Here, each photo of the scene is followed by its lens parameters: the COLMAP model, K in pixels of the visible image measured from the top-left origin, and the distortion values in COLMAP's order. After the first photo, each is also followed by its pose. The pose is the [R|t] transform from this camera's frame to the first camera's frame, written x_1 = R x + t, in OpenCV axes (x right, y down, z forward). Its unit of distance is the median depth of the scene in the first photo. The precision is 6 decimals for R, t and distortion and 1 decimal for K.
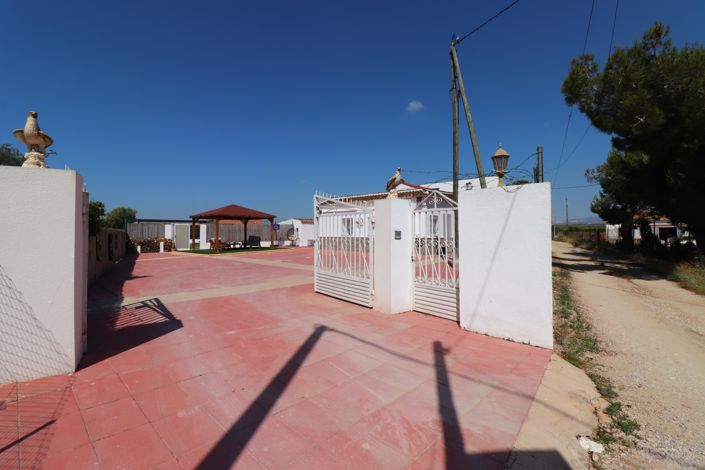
lens RADIAL K [[325.6, 0, 352.5], [0, 325.6, 235.0], [0, 0, 1]] dist [0.002548, -0.014108]
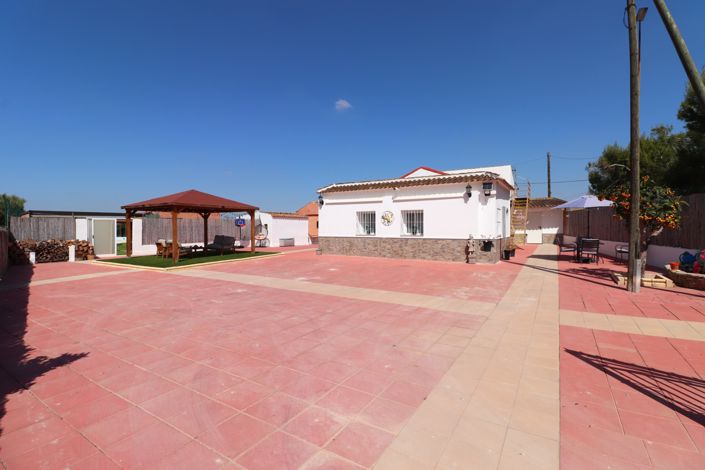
lens RADIAL K [[325.6, 0, 352.5], [0, 325.6, 235.0], [0, 0, 1]] dist [0.002548, -0.014108]
pose [[0.978059, -0.005654, 0.208250, -0.167784], [0.002416, 0.999872, 0.015803, -0.008644], [-0.208312, -0.014953, 0.977948, 0.243590]]
